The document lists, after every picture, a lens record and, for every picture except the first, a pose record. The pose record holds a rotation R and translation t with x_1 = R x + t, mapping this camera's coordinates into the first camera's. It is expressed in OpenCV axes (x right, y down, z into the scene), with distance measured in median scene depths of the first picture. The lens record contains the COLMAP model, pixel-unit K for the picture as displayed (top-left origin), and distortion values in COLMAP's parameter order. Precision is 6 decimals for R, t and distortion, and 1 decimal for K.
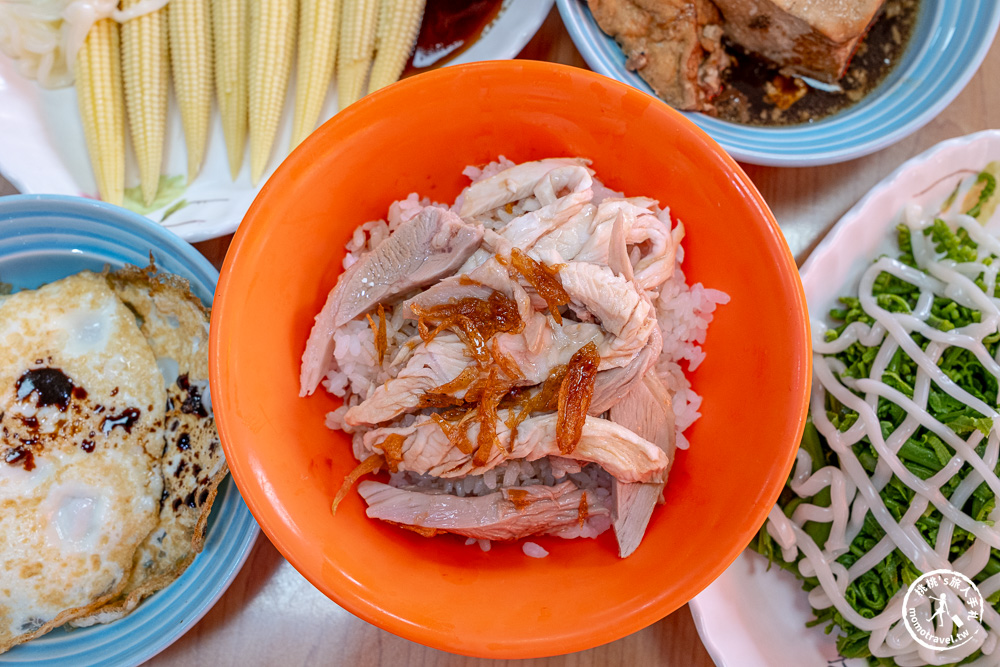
lens RADIAL K [[1083.7, 0, 501.5], [0, 1083.7, 336.6], [0, 0, 1]] dist [0.017209, 0.000000]
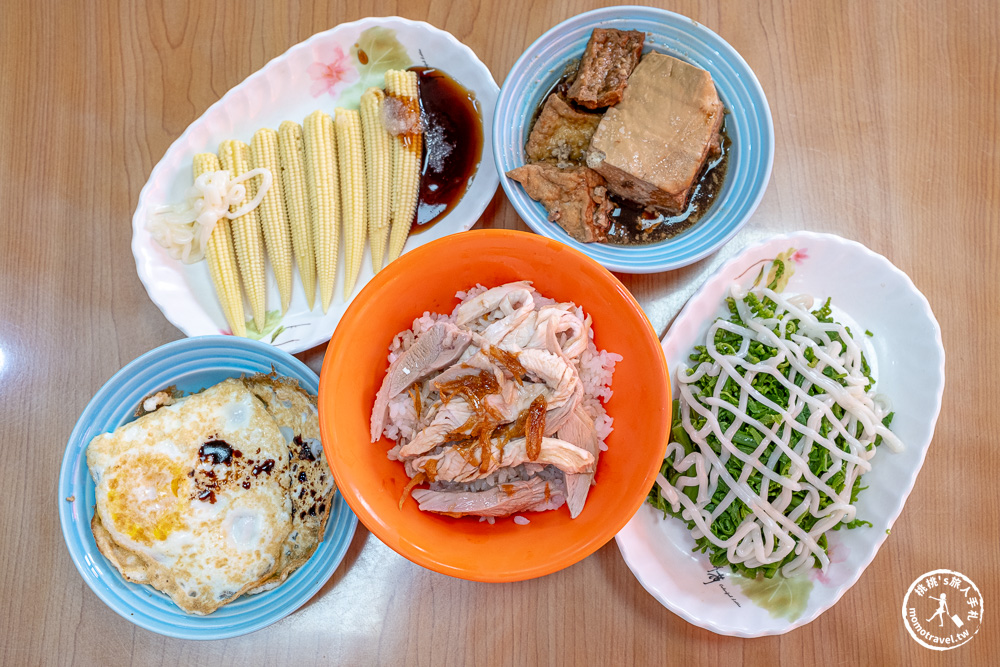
lens RADIAL K [[1083.7, 0, 499.5], [0, 1083.7, 333.2], [0, 0, 1]] dist [0.017209, 0.000000]
pose [[0.994937, -0.099313, 0.015395, 0.000252], [0.099525, 0.994941, -0.013656, -0.068333], [-0.013961, 0.015119, 0.999788, -0.657150]]
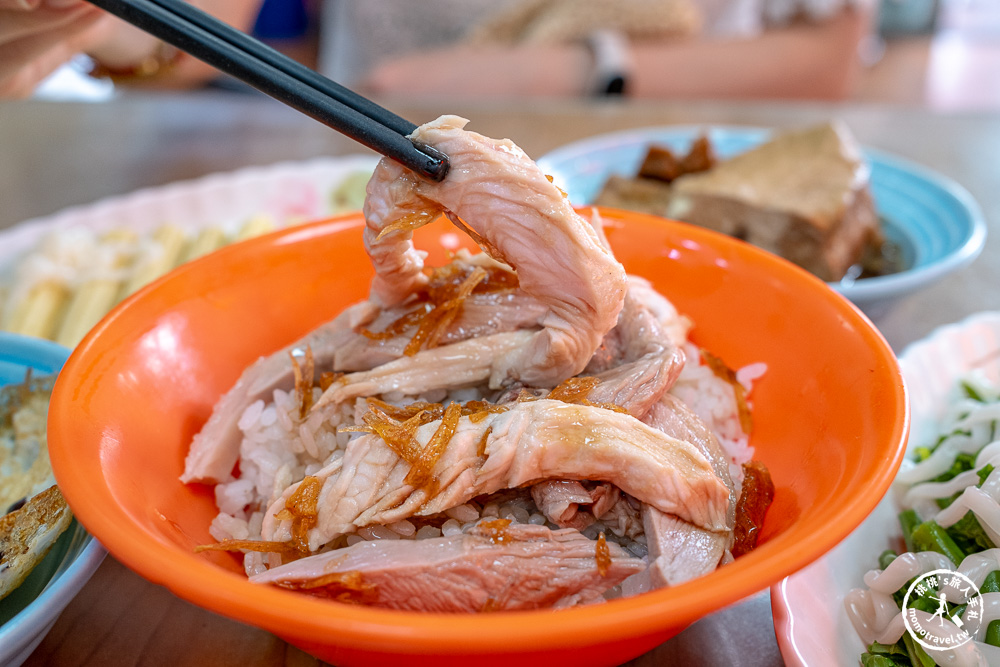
lens RADIAL K [[1083.7, 0, 490.9], [0, 1083.7, 333.9], [0, 0, 1]] dist [0.017209, 0.000000]
pose [[0.999127, -0.041764, -0.000556, 0.016879], [0.024706, 0.601679, -0.798356, 0.548418], [0.033677, 0.797646, 0.602185, 0.506695]]
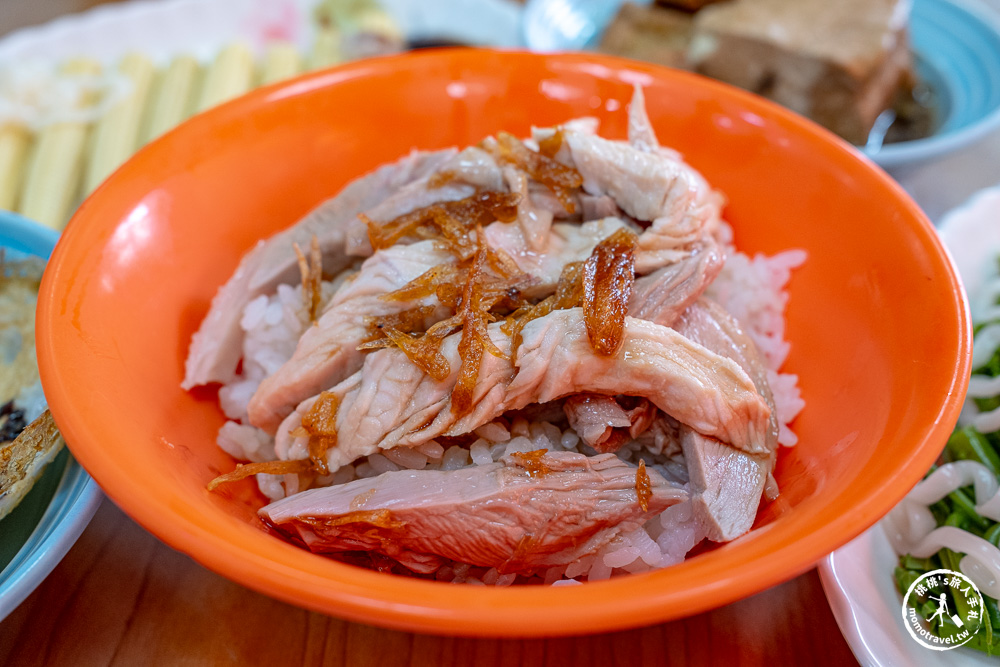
lens RADIAL K [[1083.7, 0, 499.5], [0, 1083.7, 338.3], [0, 0, 1]] dist [0.017209, 0.000000]
pose [[0.998606, -0.041096, 0.033122, -0.017339], [0.052764, 0.760618, -0.647052, 0.452378], [0.001399, 0.647898, 0.761726, 0.483198]]
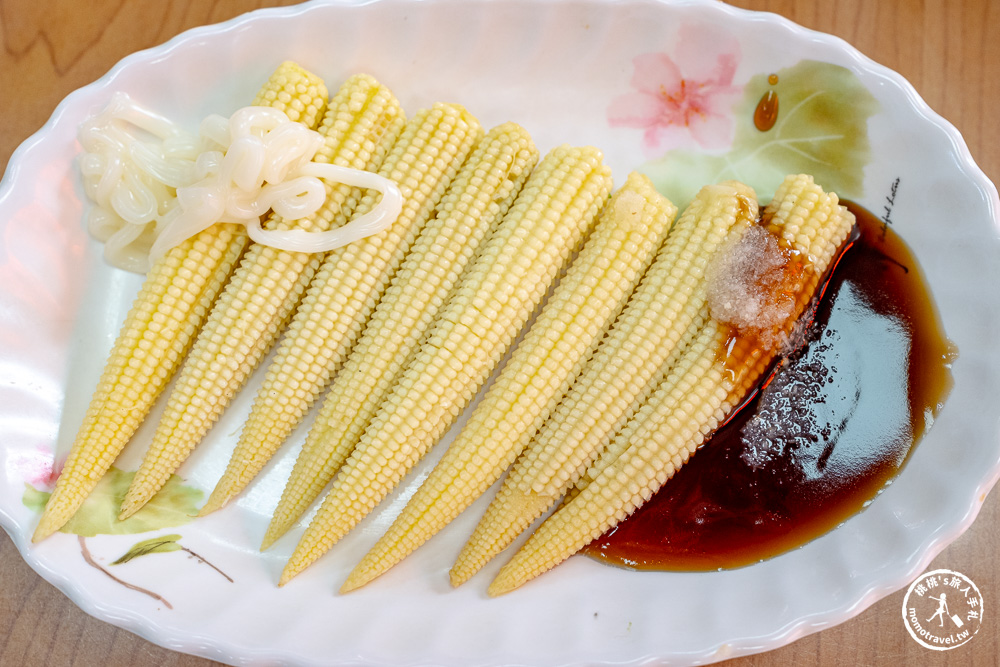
lens RADIAL K [[1083.7, 0, 497.5], [0, 1083.7, 332.7], [0, 0, 1]] dist [0.017209, 0.000000]
pose [[0.838532, 0.524493, -0.147548, -0.120885], [-0.535332, 0.843497, -0.043950, -0.322302], [0.101405, 0.115841, 0.988078, 0.438799]]
